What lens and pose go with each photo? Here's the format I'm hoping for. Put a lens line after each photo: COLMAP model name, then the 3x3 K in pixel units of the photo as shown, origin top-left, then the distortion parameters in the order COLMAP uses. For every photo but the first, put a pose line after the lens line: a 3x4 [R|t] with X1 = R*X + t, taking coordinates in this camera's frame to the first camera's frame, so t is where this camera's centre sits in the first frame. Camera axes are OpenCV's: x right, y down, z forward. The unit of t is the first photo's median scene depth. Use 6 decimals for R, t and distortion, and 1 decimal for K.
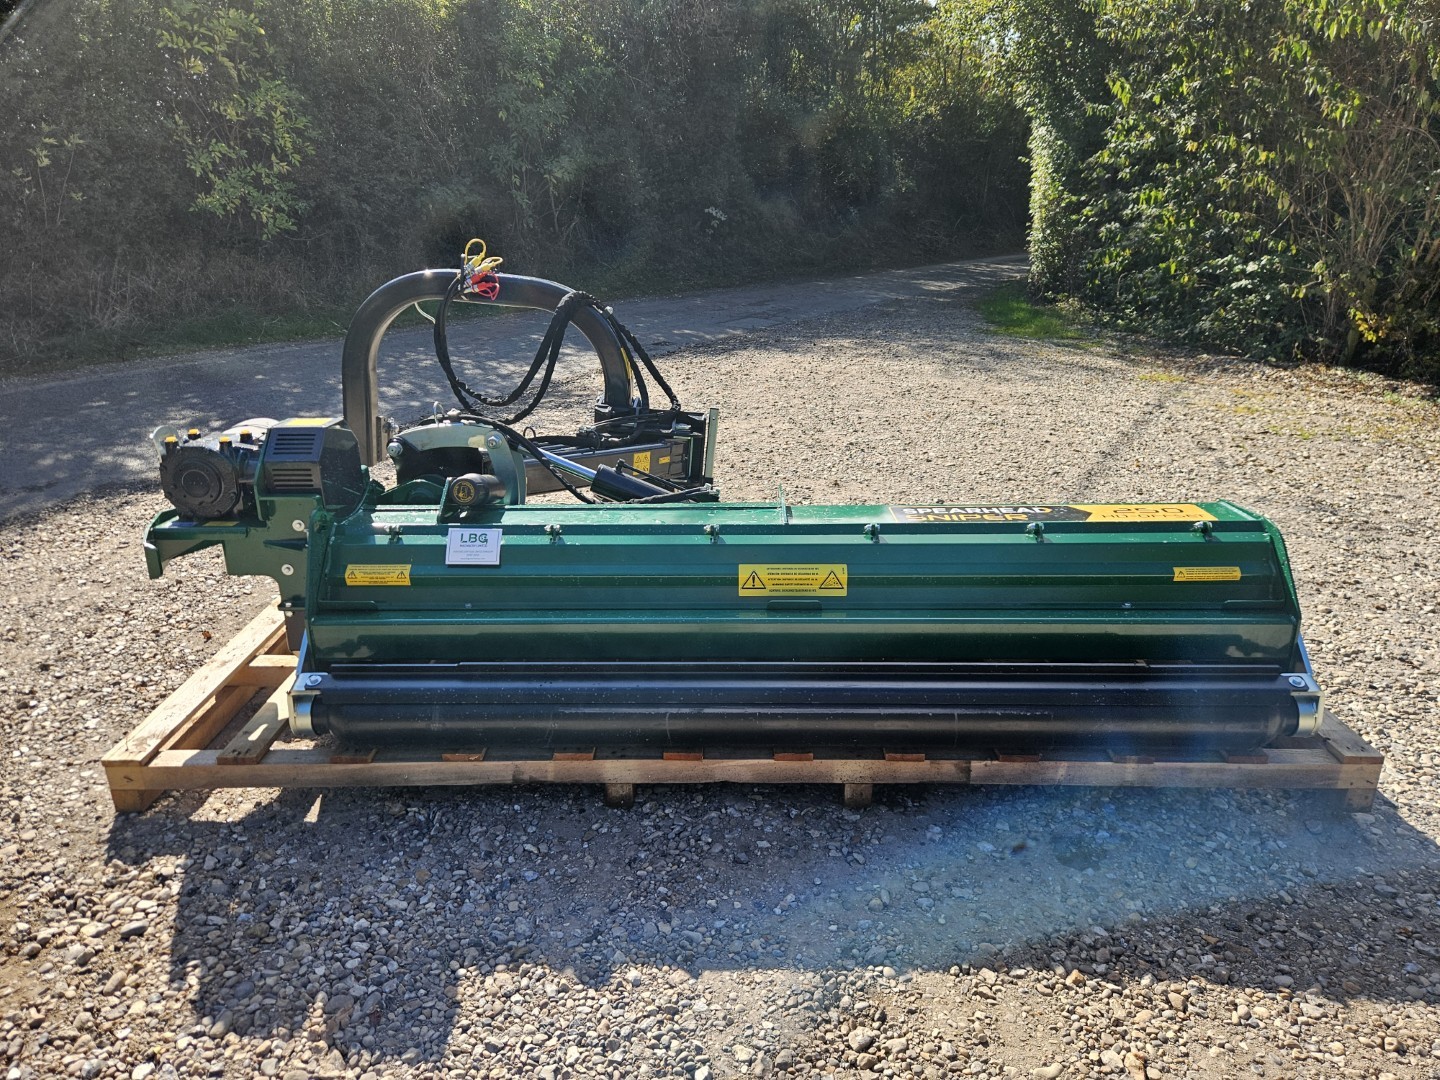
lens RADIAL K [[962.0, 0, 718.6], [0, 962.0, 551.5], [0, 0, 1]] dist [0.045016, -0.036623]
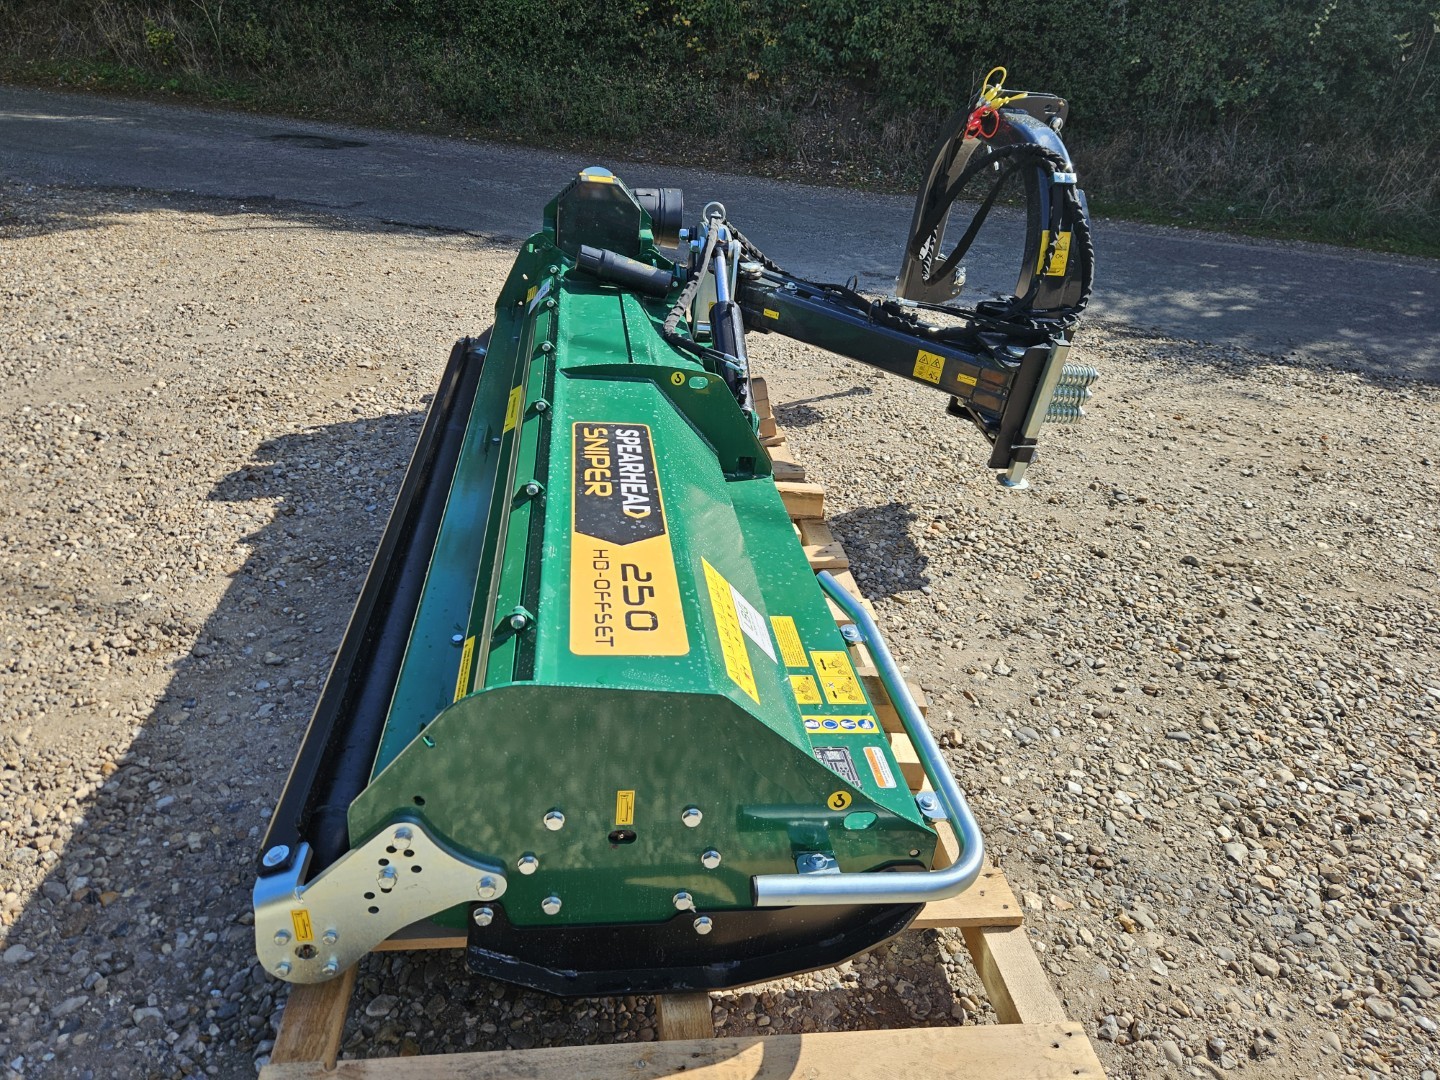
lens RADIAL K [[962.0, 0, 711.3], [0, 962.0, 537.8], [0, 0, 1]] dist [0.045016, -0.036623]
pose [[0.130560, 0.471010, -0.872413, 0.957423], [-0.400529, 0.830000, 0.388170, -0.309076], [0.906935, 0.298747, 0.297018, 0.946254]]
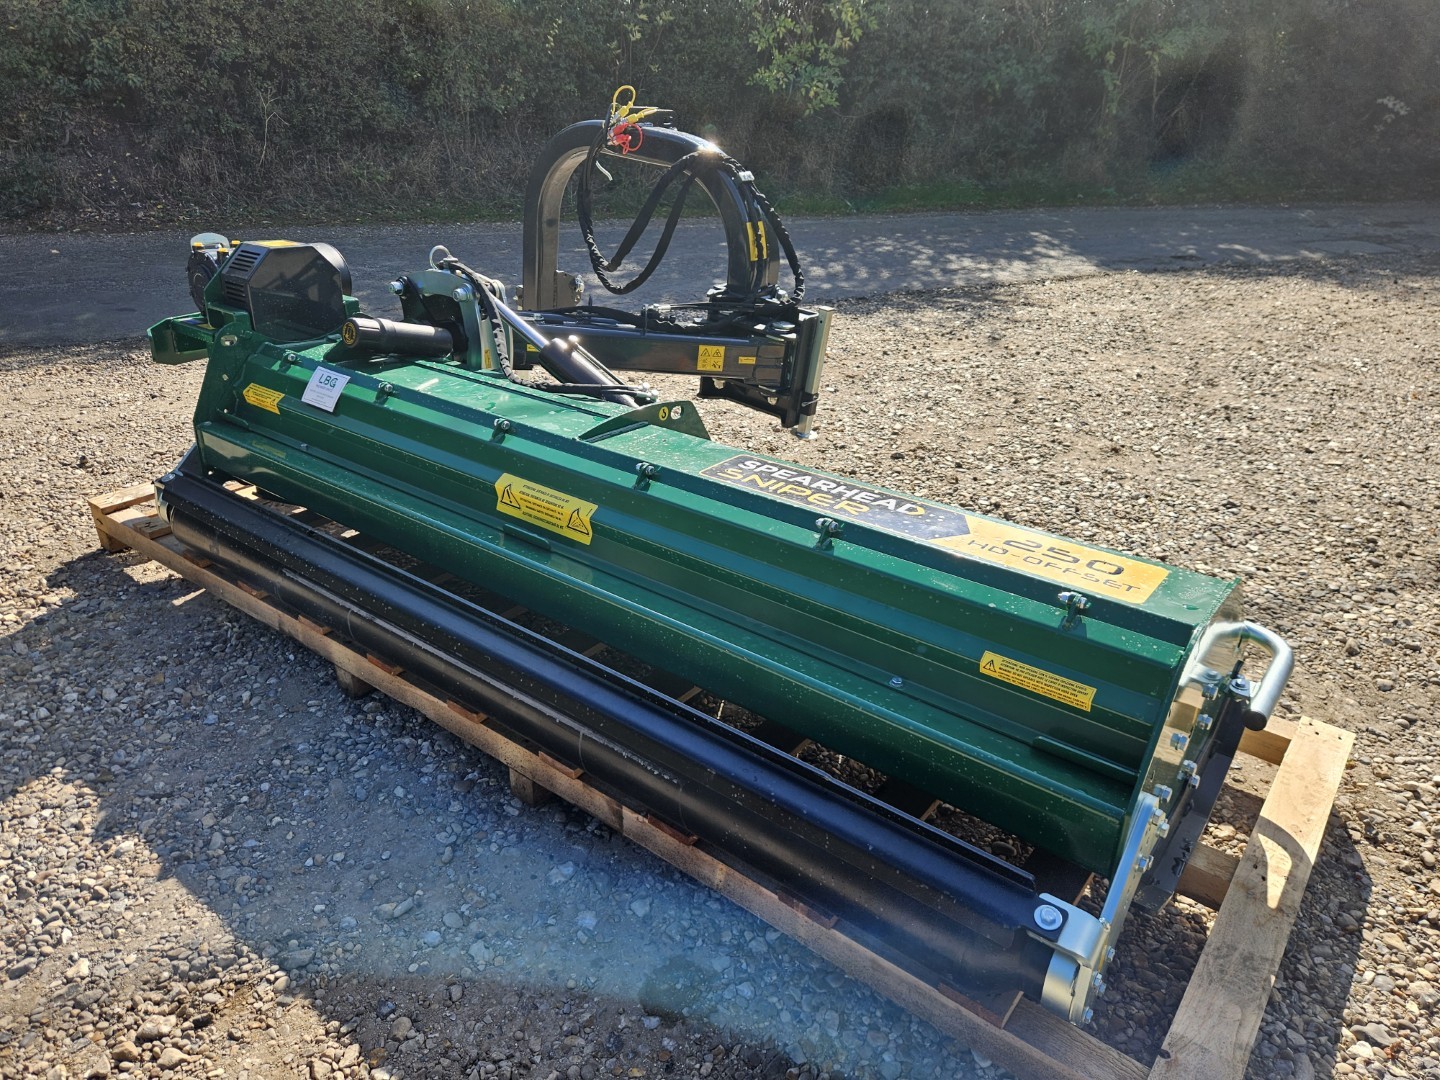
lens RADIAL K [[962.0, 0, 719.4], [0, 962.0, 530.4], [0, 0, 1]] dist [0.045016, -0.036623]
pose [[0.796704, 0.269282, -0.541063, 0.638917], [-0.226770, 0.963037, 0.145381, -0.102504], [0.560212, 0.006871, 0.828321, 0.423802]]
